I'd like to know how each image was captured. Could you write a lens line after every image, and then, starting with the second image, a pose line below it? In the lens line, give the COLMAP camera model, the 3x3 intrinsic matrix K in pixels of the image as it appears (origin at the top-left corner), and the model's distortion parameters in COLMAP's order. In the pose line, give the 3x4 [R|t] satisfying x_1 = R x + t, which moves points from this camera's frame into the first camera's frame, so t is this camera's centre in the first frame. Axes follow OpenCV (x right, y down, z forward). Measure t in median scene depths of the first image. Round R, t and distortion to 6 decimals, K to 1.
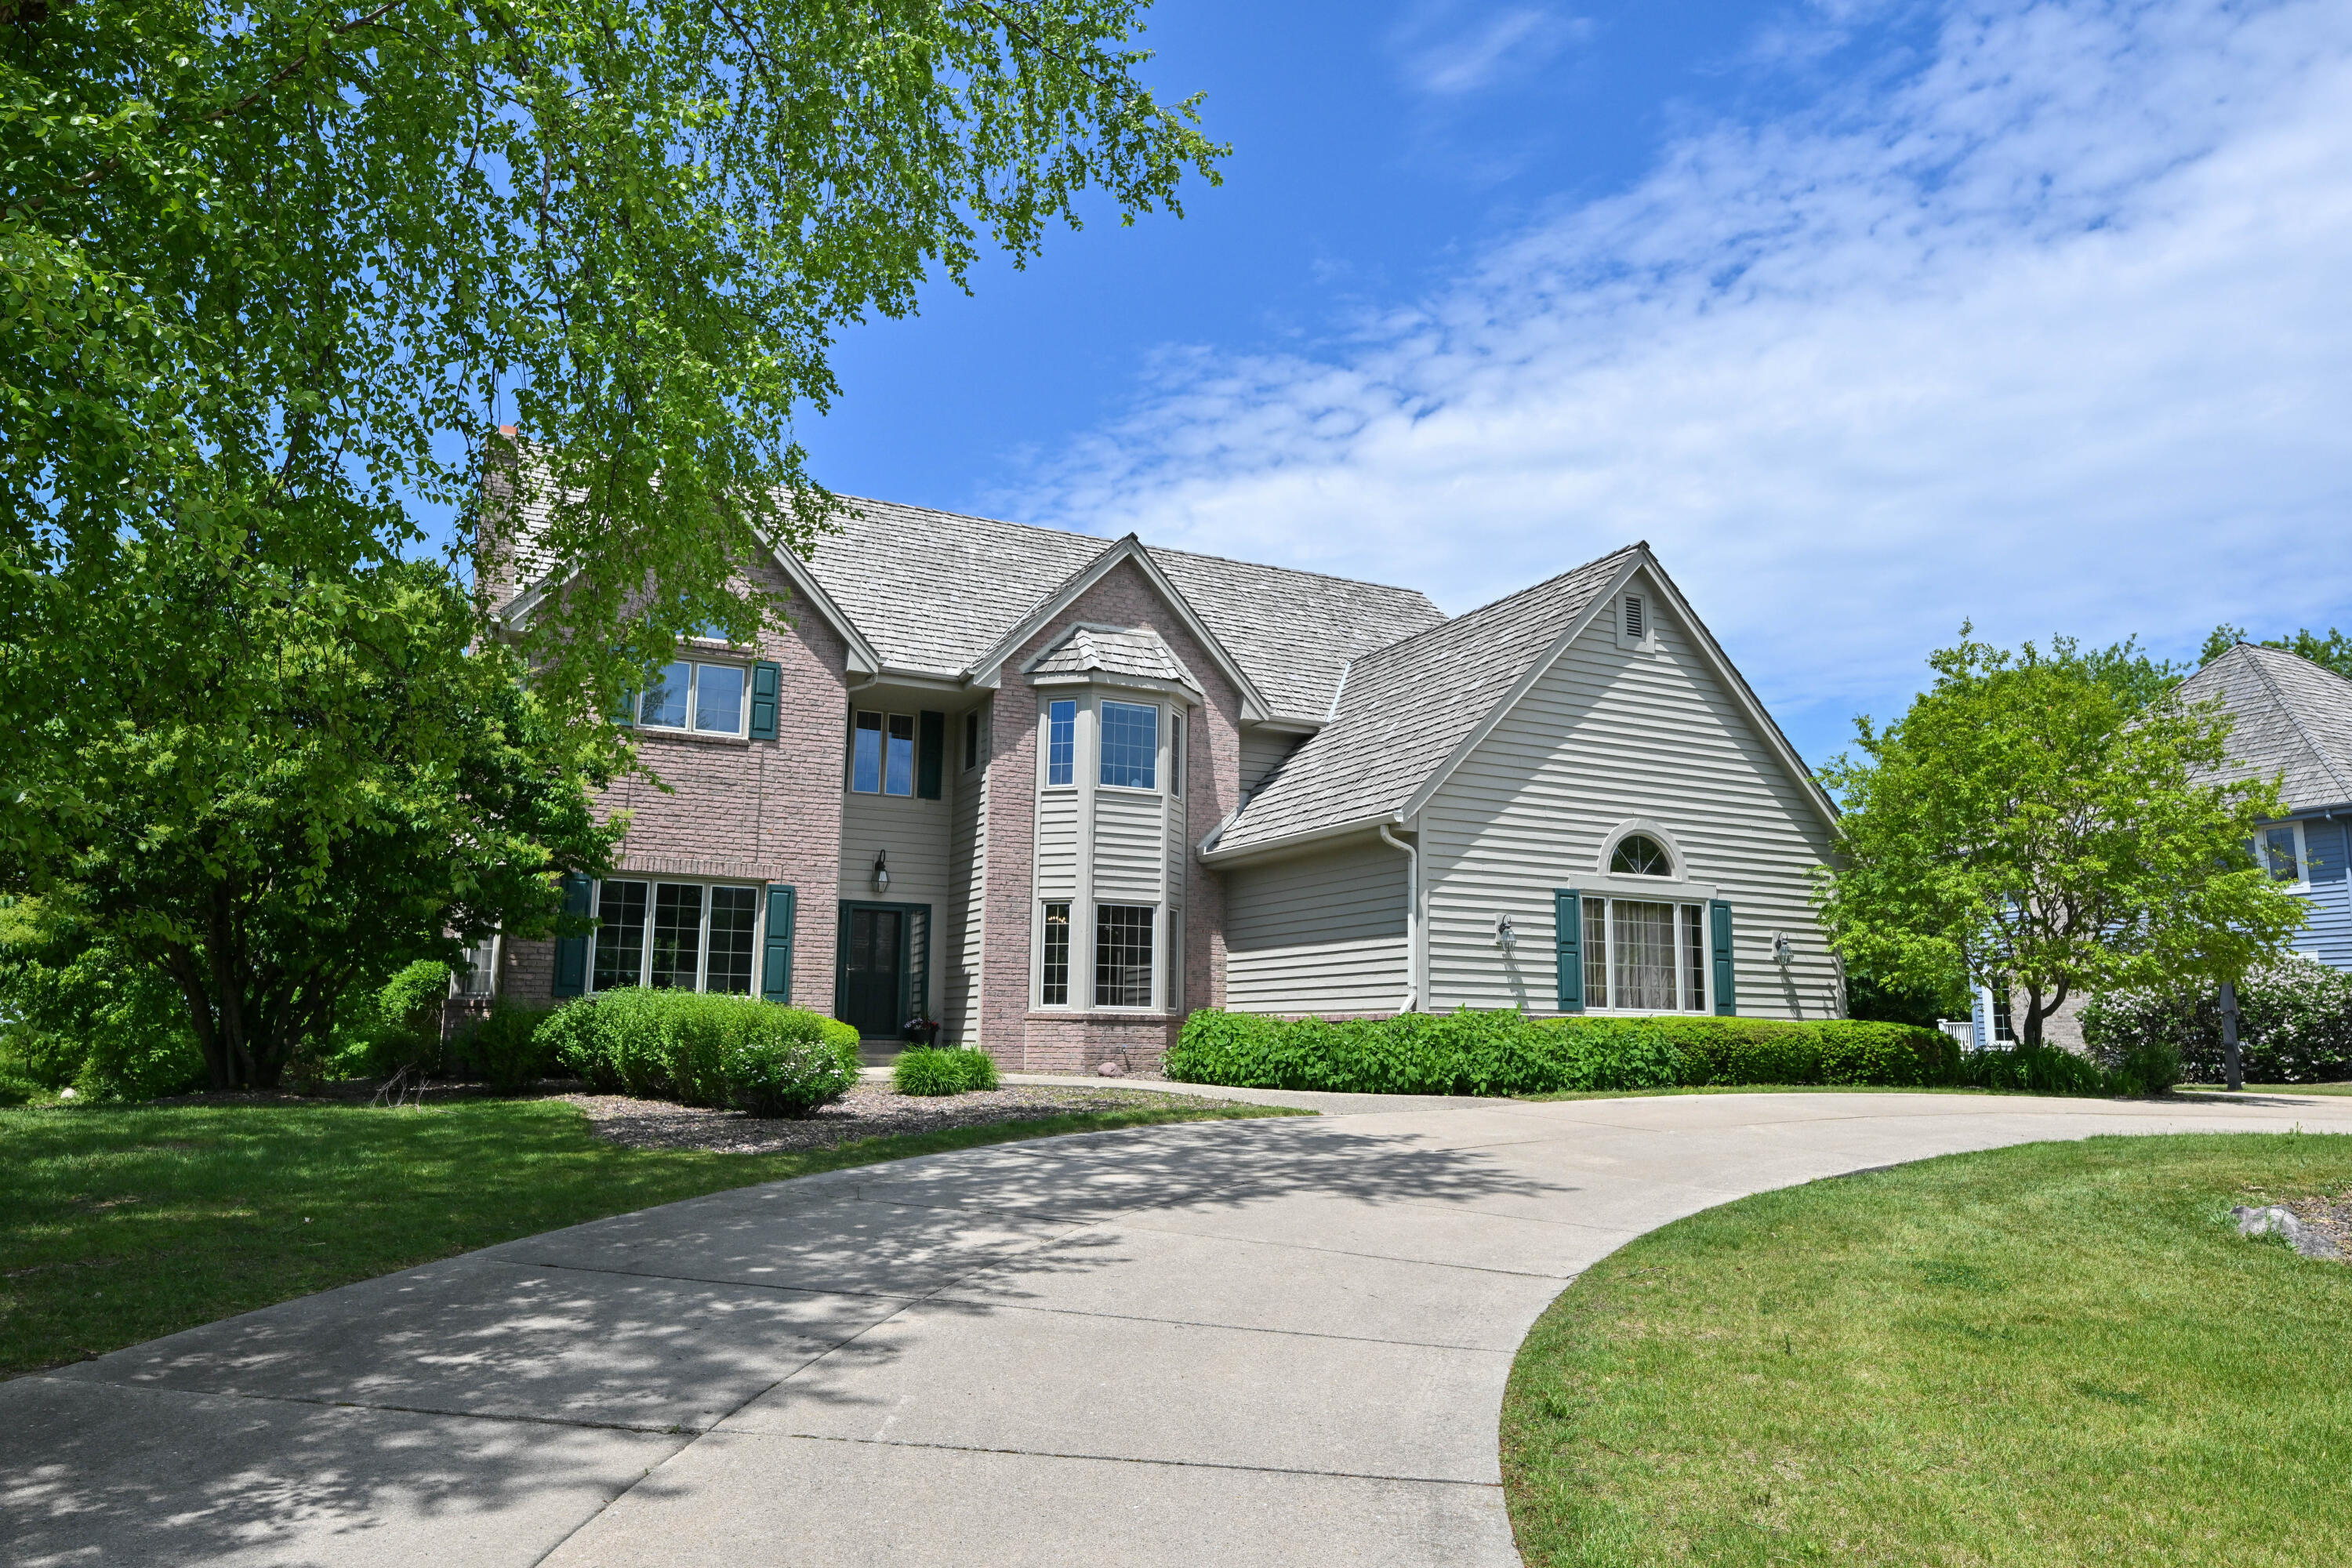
lens RADIAL K [[1577.4, 0, 1176.0], [0, 1577.4, 784.0], [0, 0, 1]] dist [-0.001502, 0.000098]
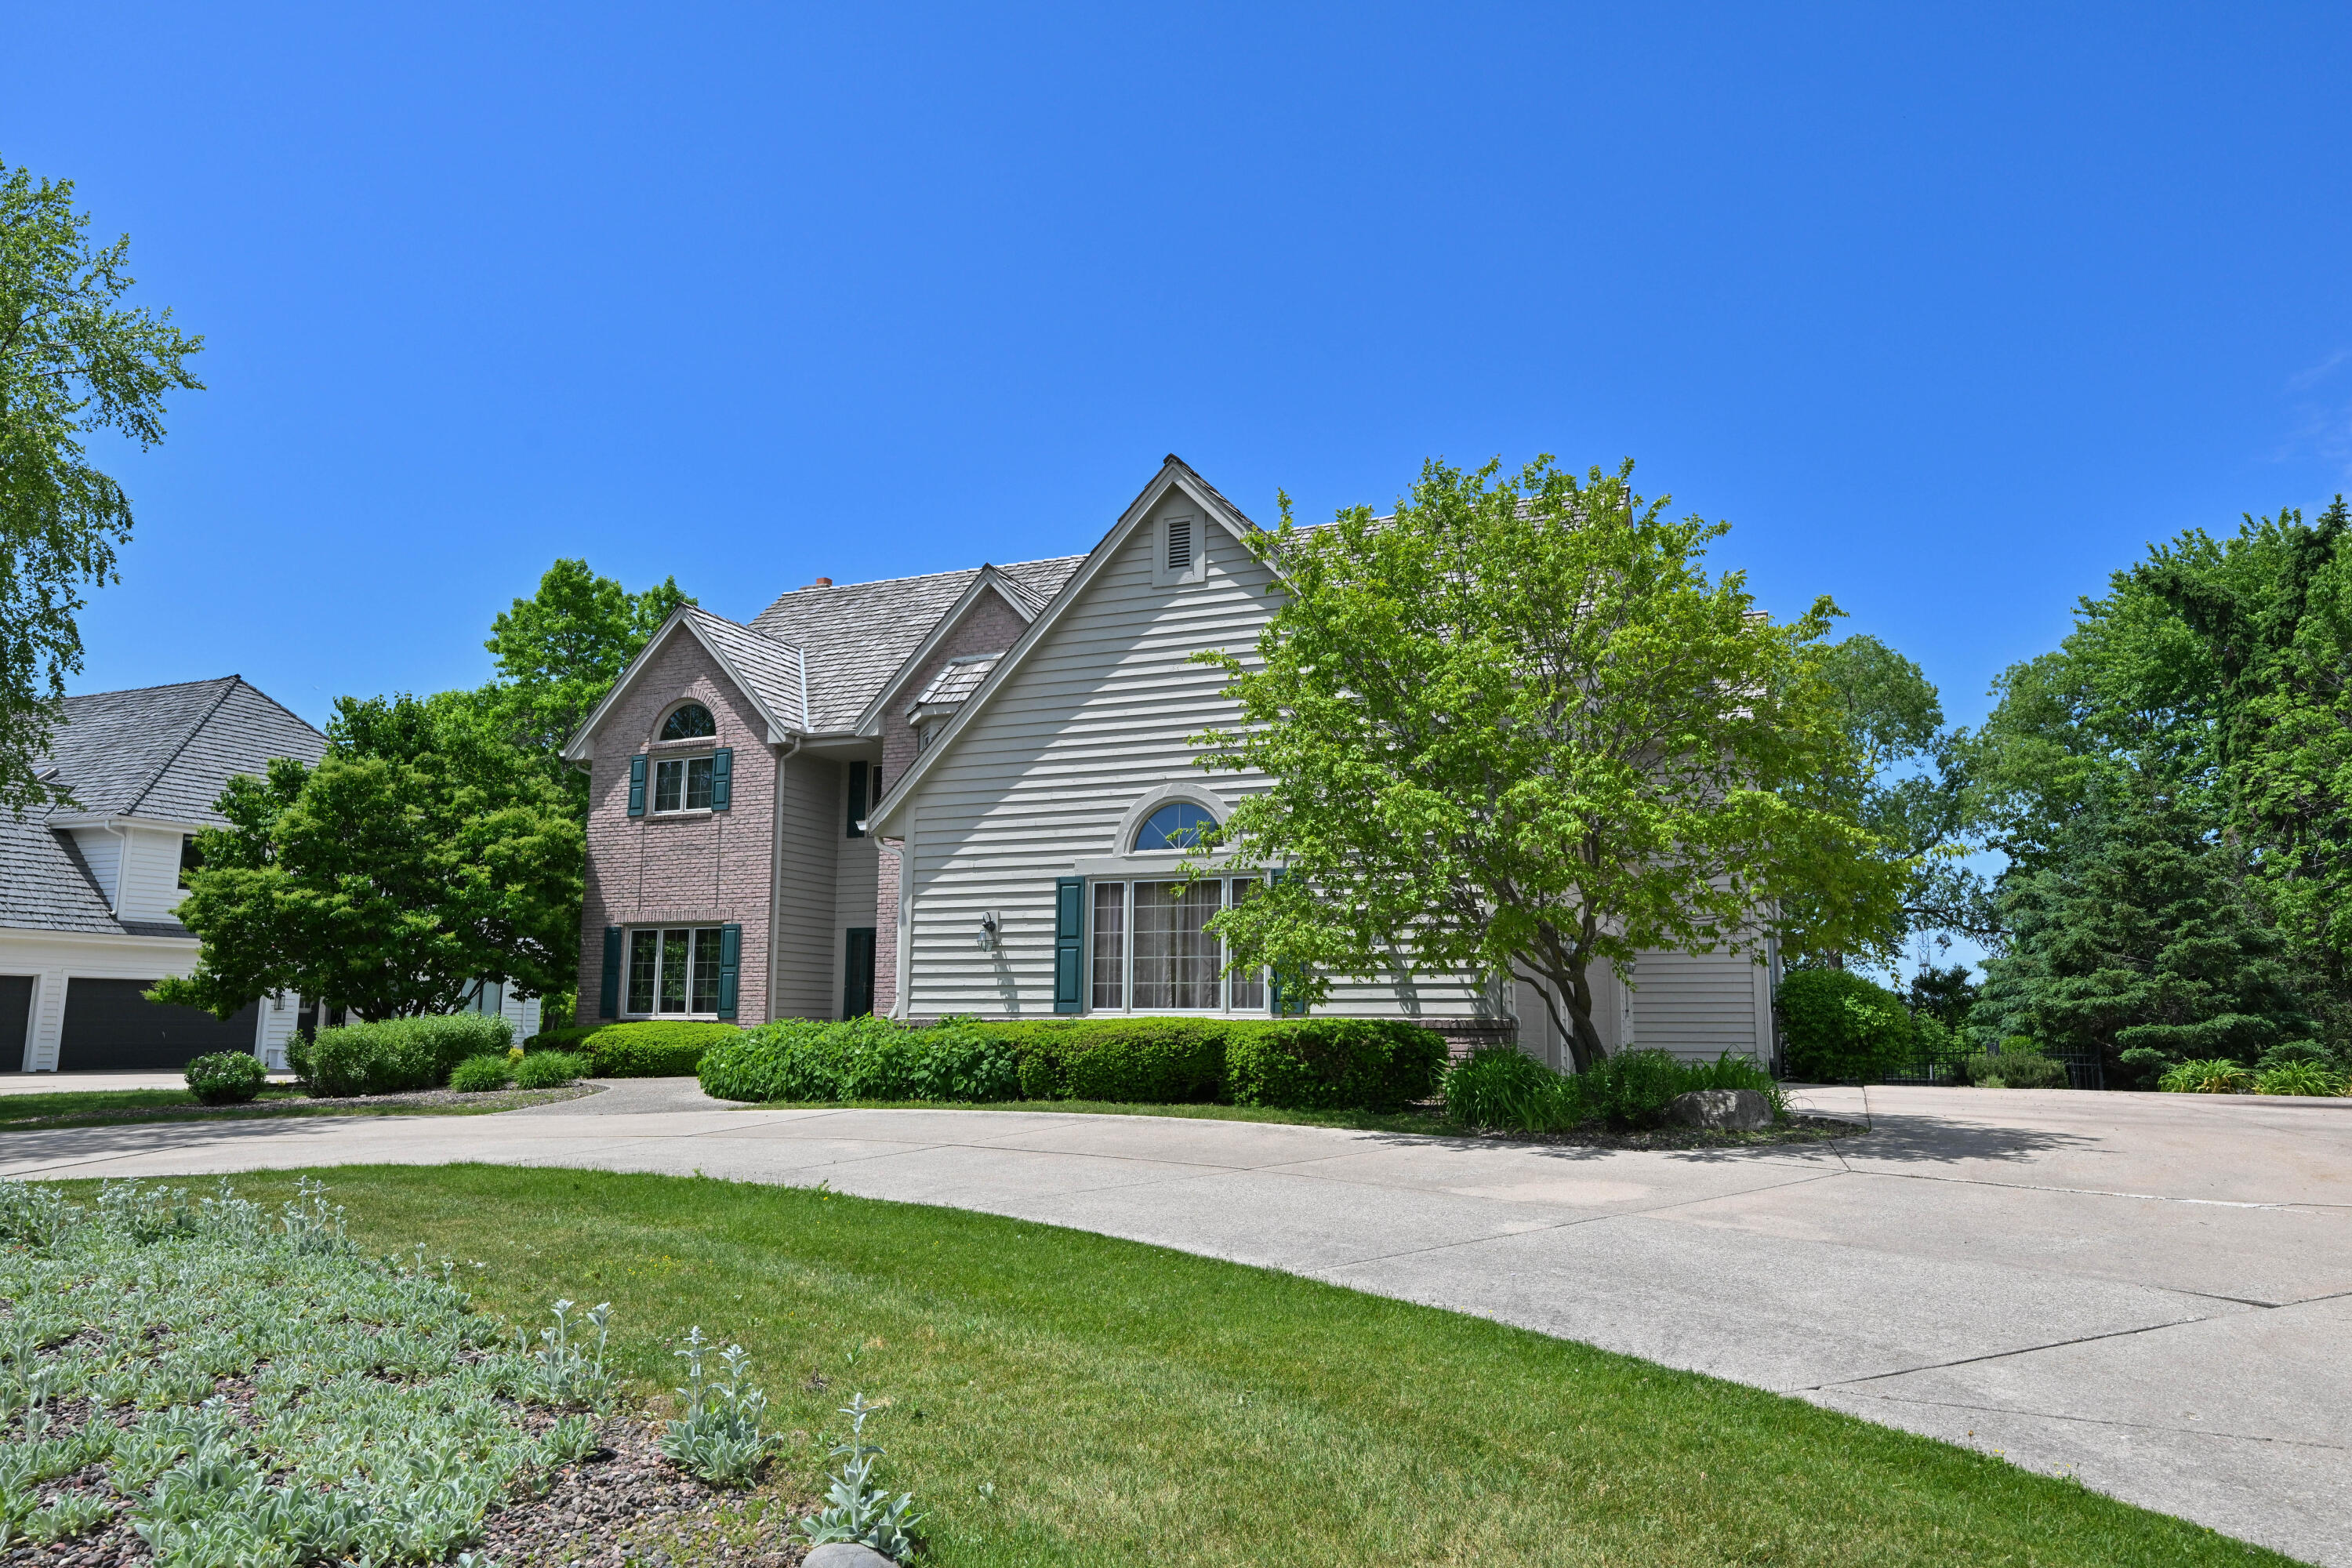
lens RADIAL K [[1577.4, 0, 1176.0], [0, 1577.4, 784.0], [0, 0, 1]] dist [-0.001502, 0.000098]
pose [[0.641163, -0.128019, -0.756651, 0.955507], [0.133224, 0.989584, -0.054539, 0.070199], [0.755752, -0.065836, 0.651540, 0.459057]]
